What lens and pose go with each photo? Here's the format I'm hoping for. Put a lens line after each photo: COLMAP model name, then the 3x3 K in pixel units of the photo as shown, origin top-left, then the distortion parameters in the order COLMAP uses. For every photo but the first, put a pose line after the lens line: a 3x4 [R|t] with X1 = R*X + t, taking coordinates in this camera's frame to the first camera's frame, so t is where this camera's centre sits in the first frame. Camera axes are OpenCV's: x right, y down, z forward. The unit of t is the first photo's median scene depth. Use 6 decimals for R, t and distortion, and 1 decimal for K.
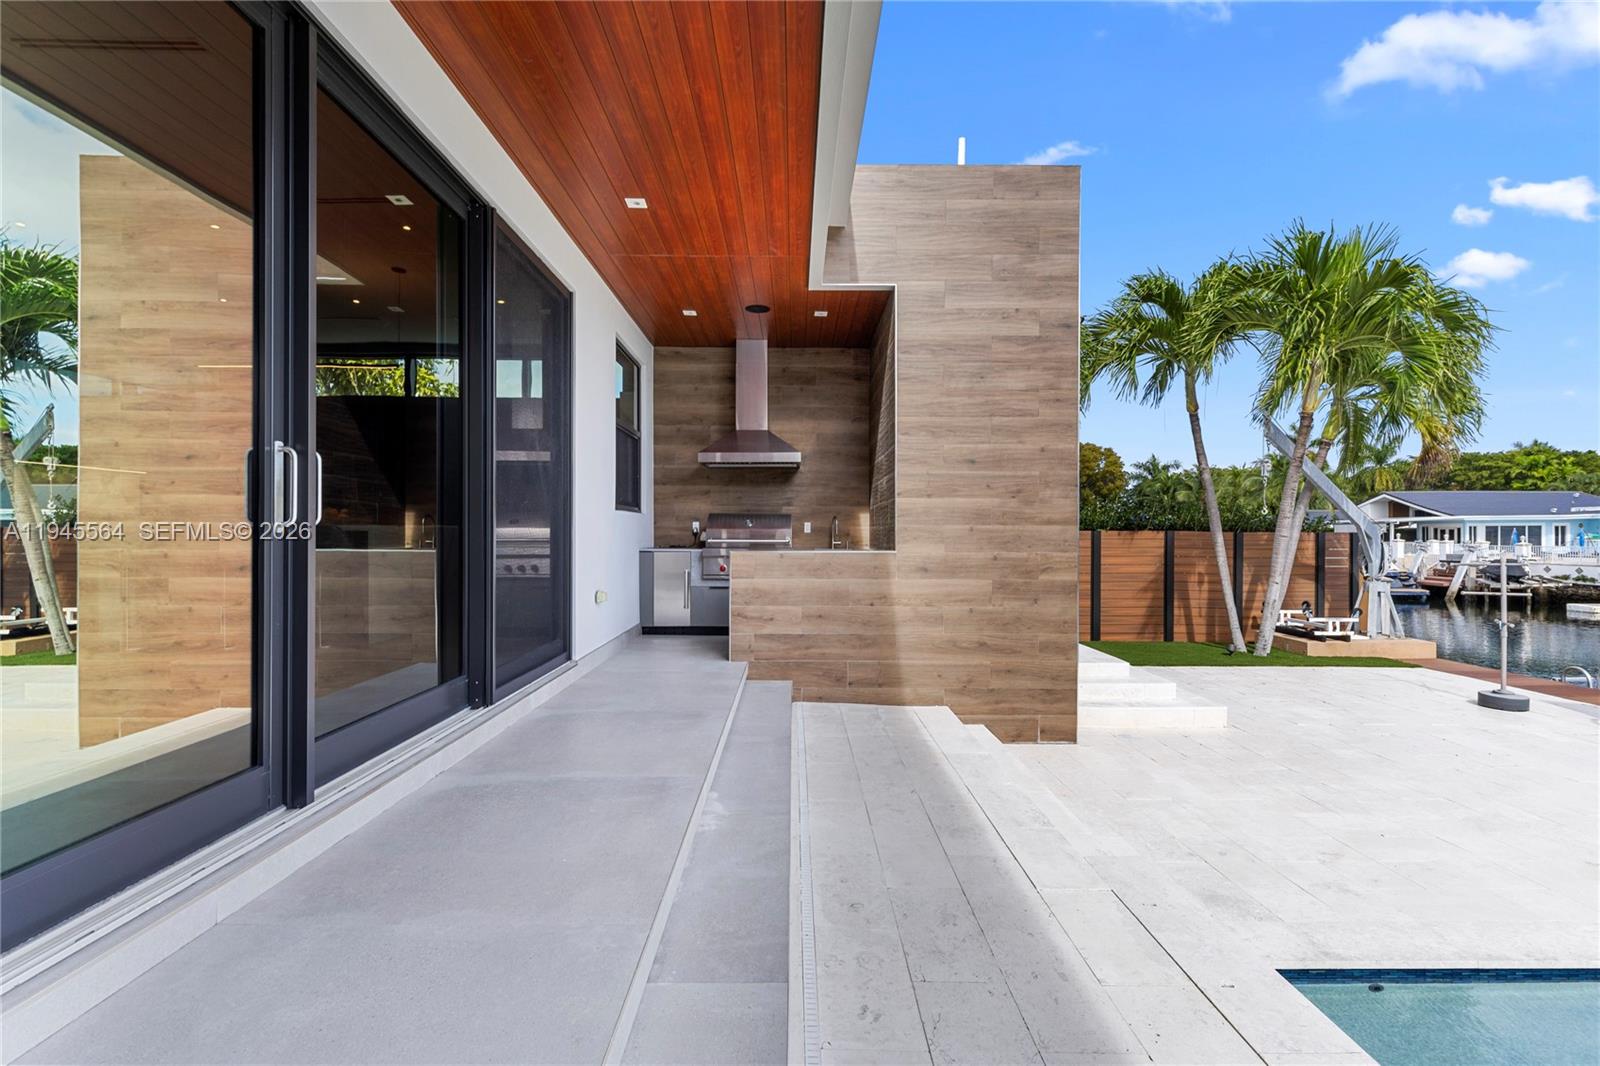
lens RADIAL K [[719.5, 0, 802.7], [0, 719.5, 526.4], [0, 0, 1]] dist [0.003013, 0.000312]
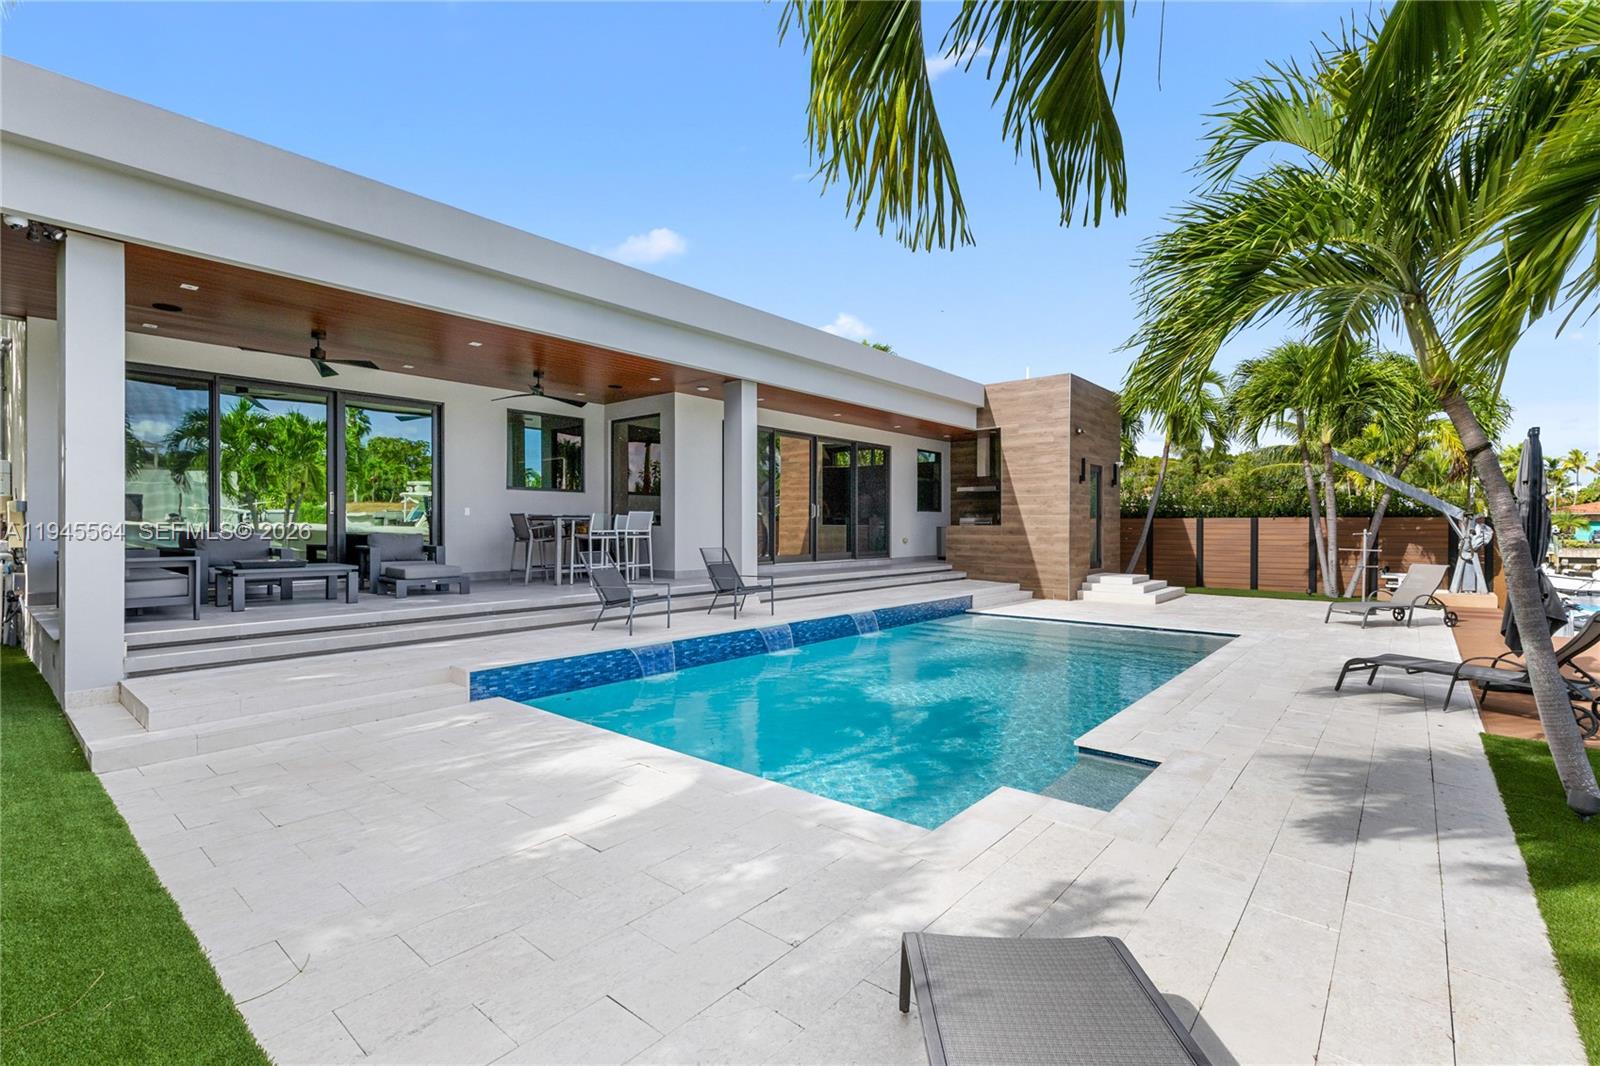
lens RADIAL K [[719.5, 0, 802.7], [0, 719.5, 526.4], [0, 0, 1]] dist [0.003013, 0.000312]
pose [[0.756071, -0.002796, -0.654484, 1.298738], [0.007435, 0.999963, 0.004317, 0.020752], [0.654448, -0.008130, 0.756064, -1.493320]]
